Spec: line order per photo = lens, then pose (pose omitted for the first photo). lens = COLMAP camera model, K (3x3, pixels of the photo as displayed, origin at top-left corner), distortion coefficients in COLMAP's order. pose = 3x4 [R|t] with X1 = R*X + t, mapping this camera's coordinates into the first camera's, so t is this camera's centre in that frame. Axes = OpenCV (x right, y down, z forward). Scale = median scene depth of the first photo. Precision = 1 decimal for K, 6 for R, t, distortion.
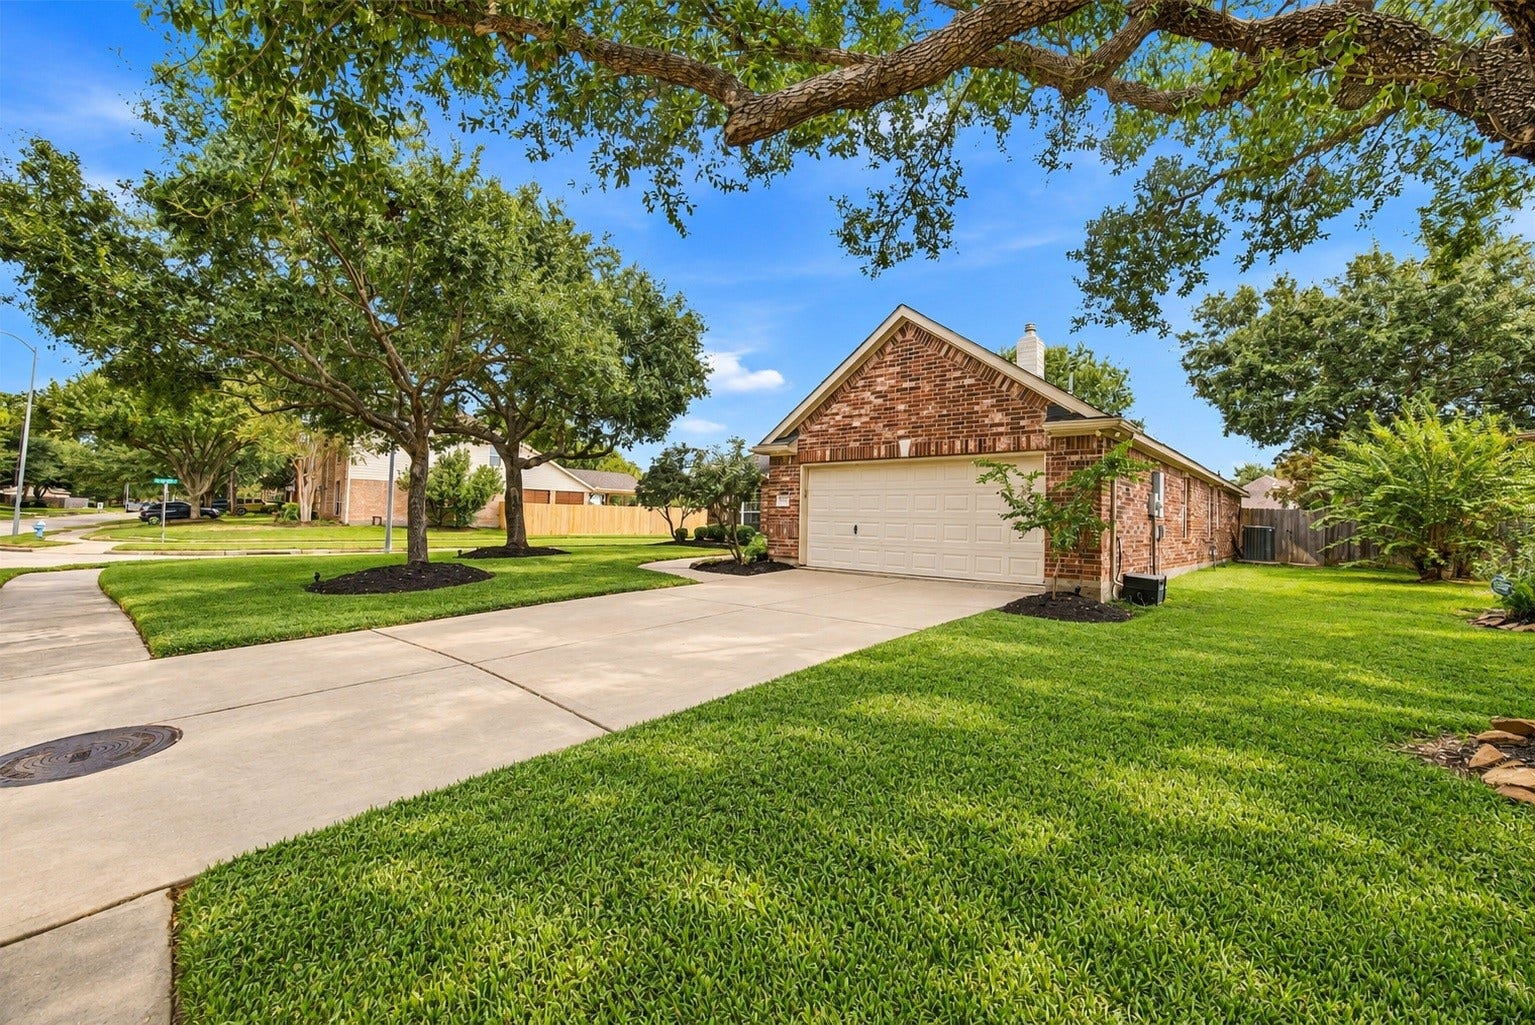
lens RADIAL K [[618.8, 0, 763.9], [0, 618.8, 521.0], [0, 0, 1]] dist [-0.001226, -0.000241]
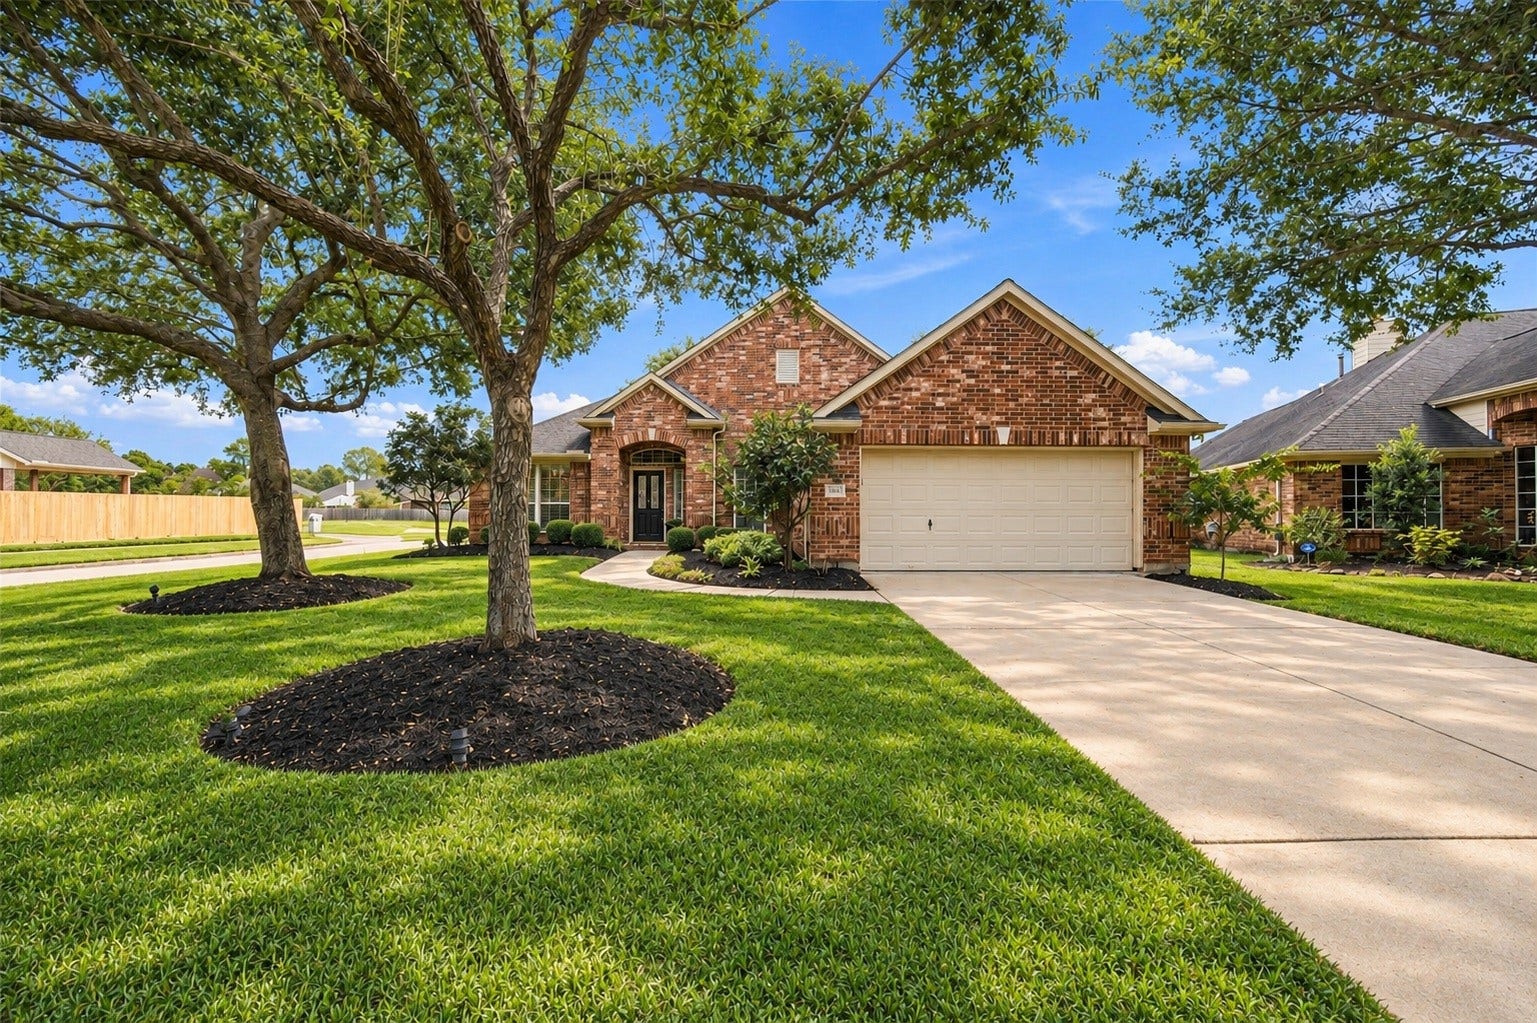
lens RADIAL K [[619.6, 0, 764.9], [0, 619.6, 520.0], [0, 0, 1]] dist [-0.001226, -0.000241]
pose [[0.741161, -0.020193, 0.671024, -0.650276], [0.013862, 0.999795, 0.014775, -0.009203], [-0.671184, -0.001649, 0.741289, 0.538776]]
